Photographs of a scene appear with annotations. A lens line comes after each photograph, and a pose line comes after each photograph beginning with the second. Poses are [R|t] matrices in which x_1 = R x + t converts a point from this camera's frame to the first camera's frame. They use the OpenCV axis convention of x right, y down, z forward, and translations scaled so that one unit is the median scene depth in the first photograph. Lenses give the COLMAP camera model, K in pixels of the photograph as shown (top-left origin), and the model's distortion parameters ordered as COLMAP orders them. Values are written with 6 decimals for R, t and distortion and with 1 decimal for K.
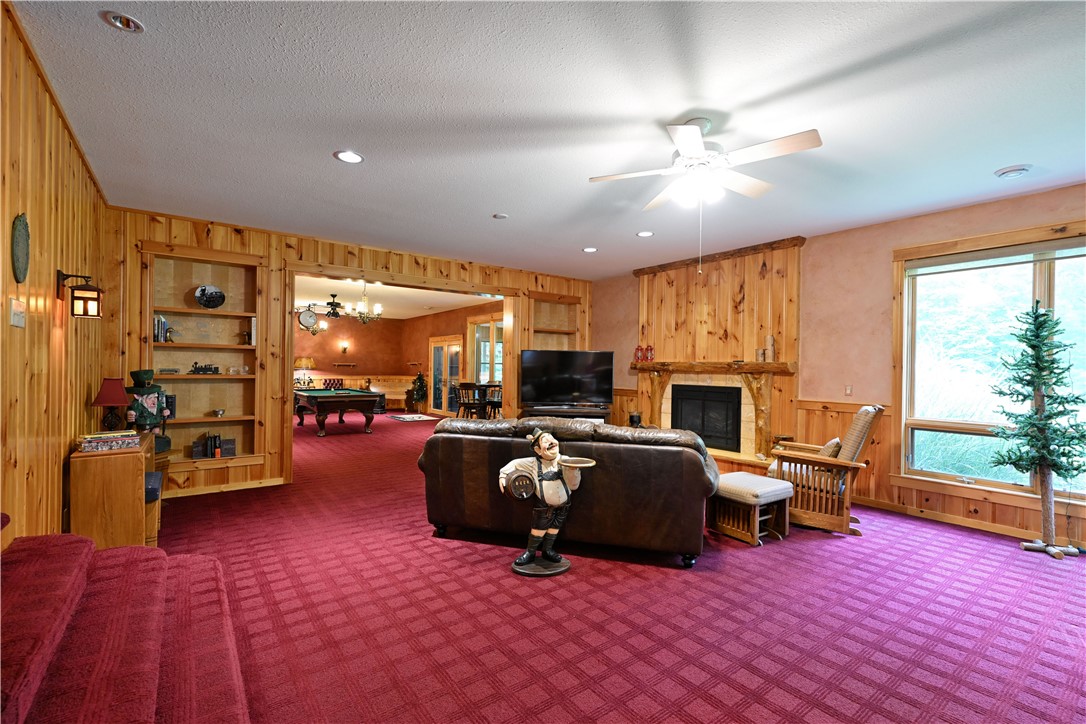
lens RADIAL K [[476.3, 0, 535.6], [0, 476.3, 361.6], [0, 0, 1]] dist [-0.000573, 0.000518]
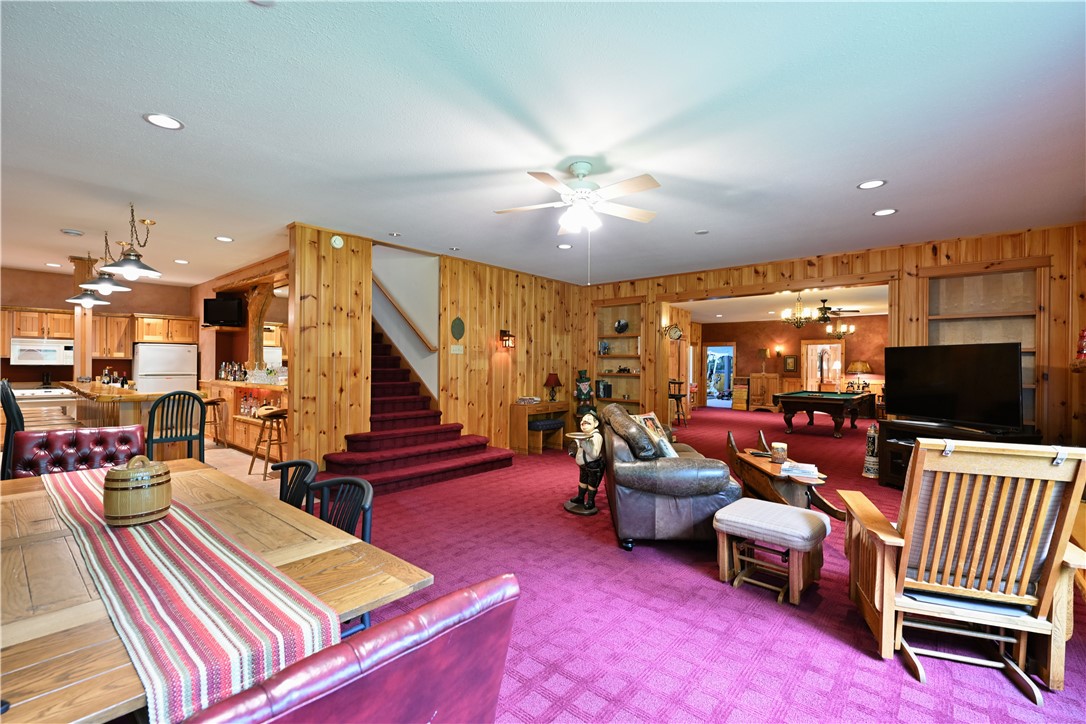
lens RADIAL K [[472.2, 0, 543.0], [0, 472.2, 362.0], [0, 0, 1]] dist [-0.002412, -0.000073]
pose [[0.219347, -0.016546, -0.975507, 0.704679], [0.004900, 0.999862, -0.015857, 0.010693], [0.975635, -0.001302, 0.219398, 0.303791]]
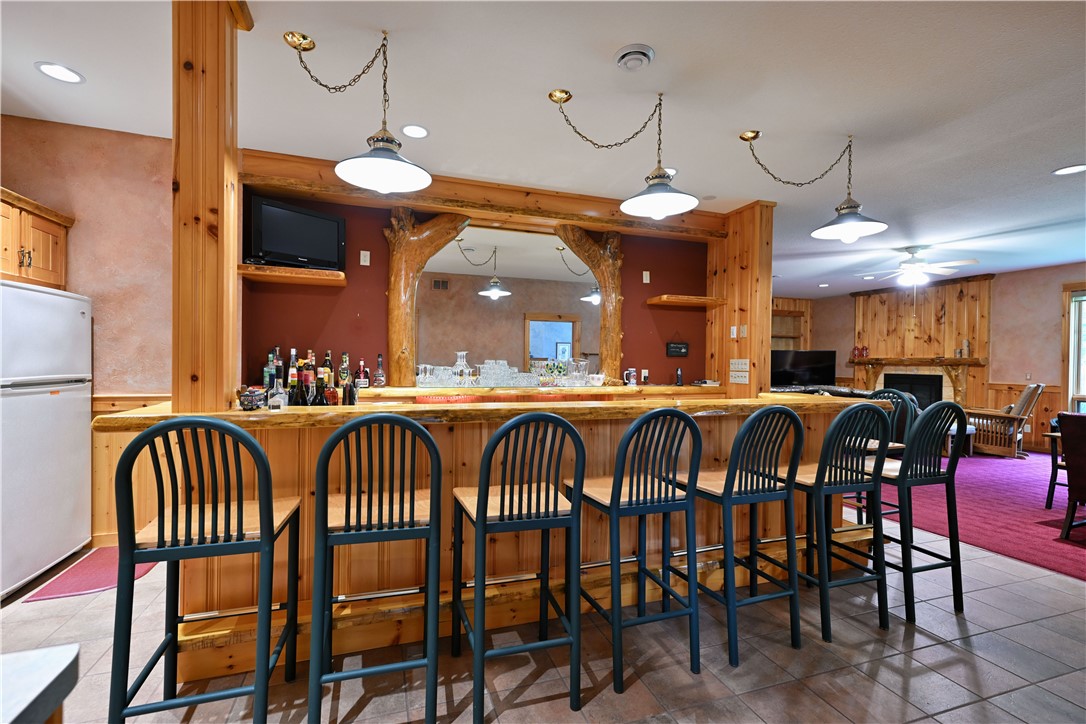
lens RADIAL K [[476.3, 0, 535.6], [0, 476.3, 361.6], [0, 0, 1]] dist [-0.000573, 0.000518]
pose [[0.952279, -0.000194, -0.305229, -0.313963], [0.002334, 0.999975, 0.006646, 0.000052], [0.305220, -0.007041, 0.952256, -0.779818]]
